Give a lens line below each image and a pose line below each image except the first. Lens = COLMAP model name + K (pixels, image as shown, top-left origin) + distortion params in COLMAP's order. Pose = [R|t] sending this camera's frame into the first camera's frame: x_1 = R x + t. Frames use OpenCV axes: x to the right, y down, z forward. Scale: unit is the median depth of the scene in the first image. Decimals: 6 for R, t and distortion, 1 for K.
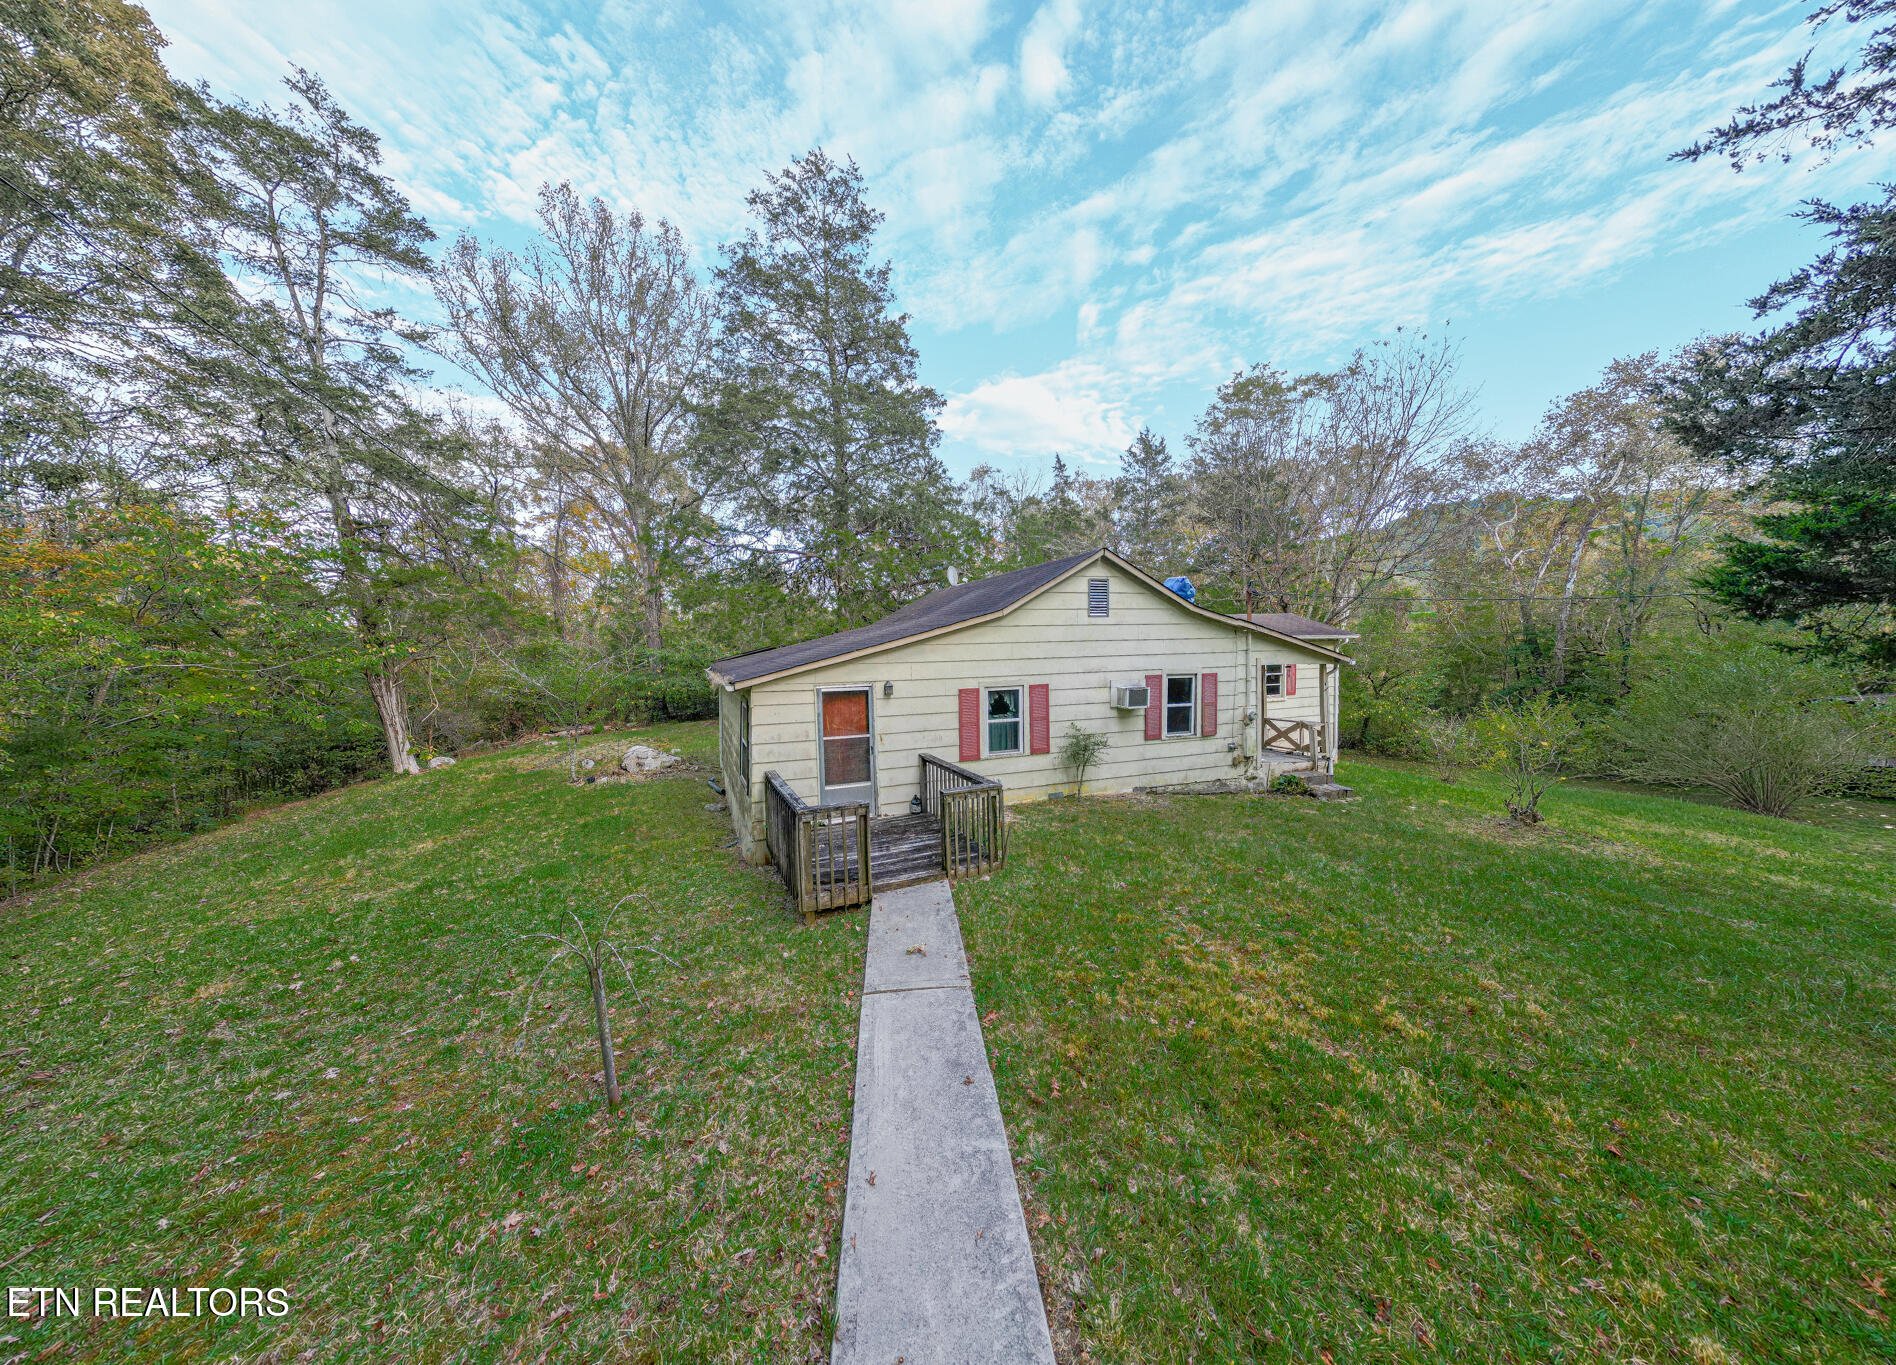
lens RADIAL K [[872.0, 0, 948.0], [0, 872.0, 682.5], [0, 0, 1]] dist [0.025642, 0.006671]
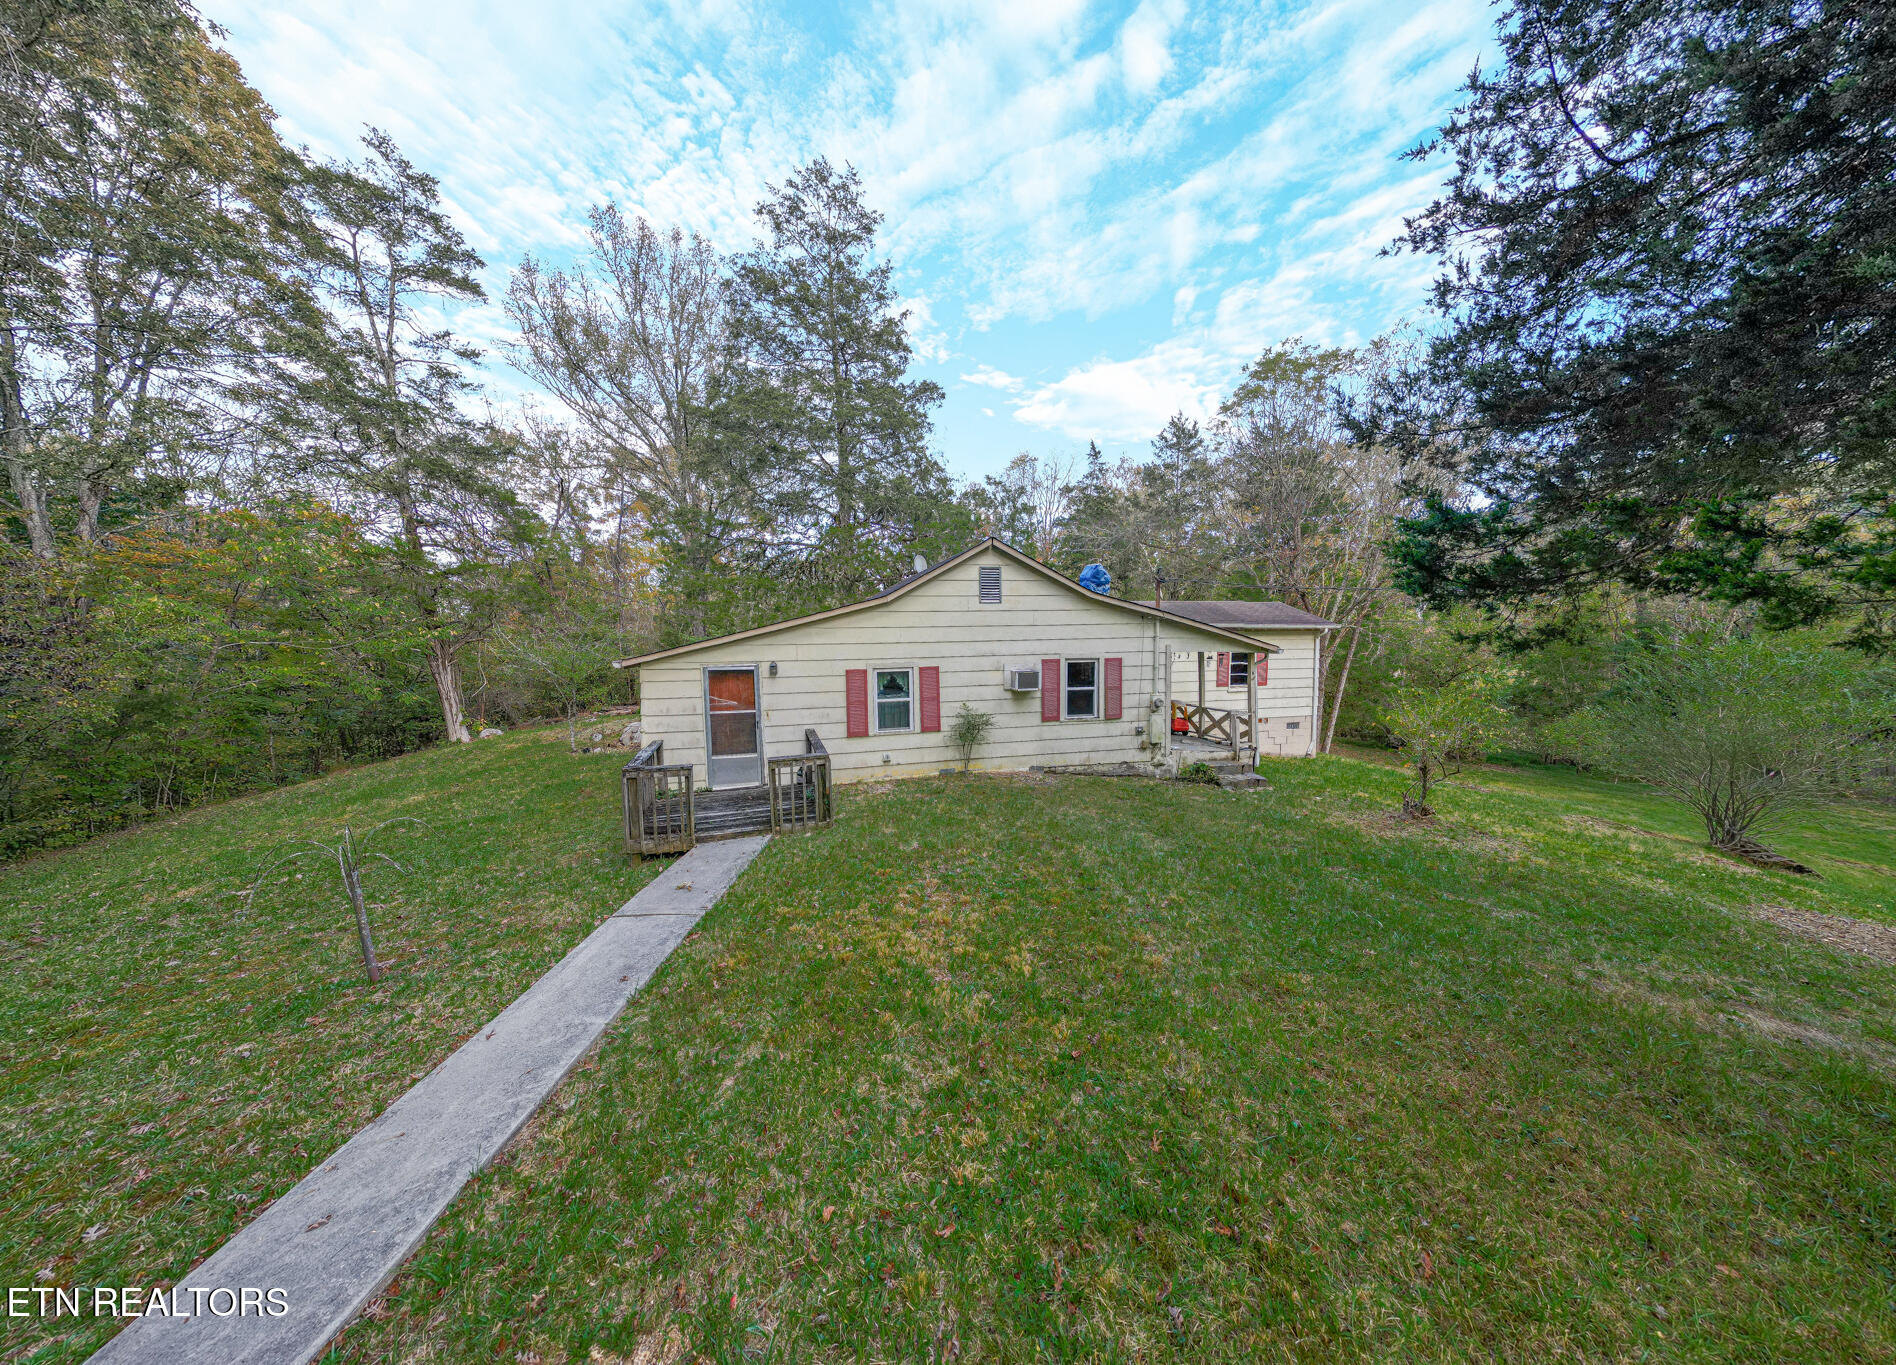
lens RADIAL K [[924.0, 0, 976.2], [0, 924.0, 680.7], [0, 0, 1]] dist [0.051485, -0.000439]
pose [[0.983610, 0.017648, -0.179443, 0.267679], [-0.017683, 0.999843, 0.001408, 0.012303], [0.179439, 0.001788, 0.983767, -0.068604]]
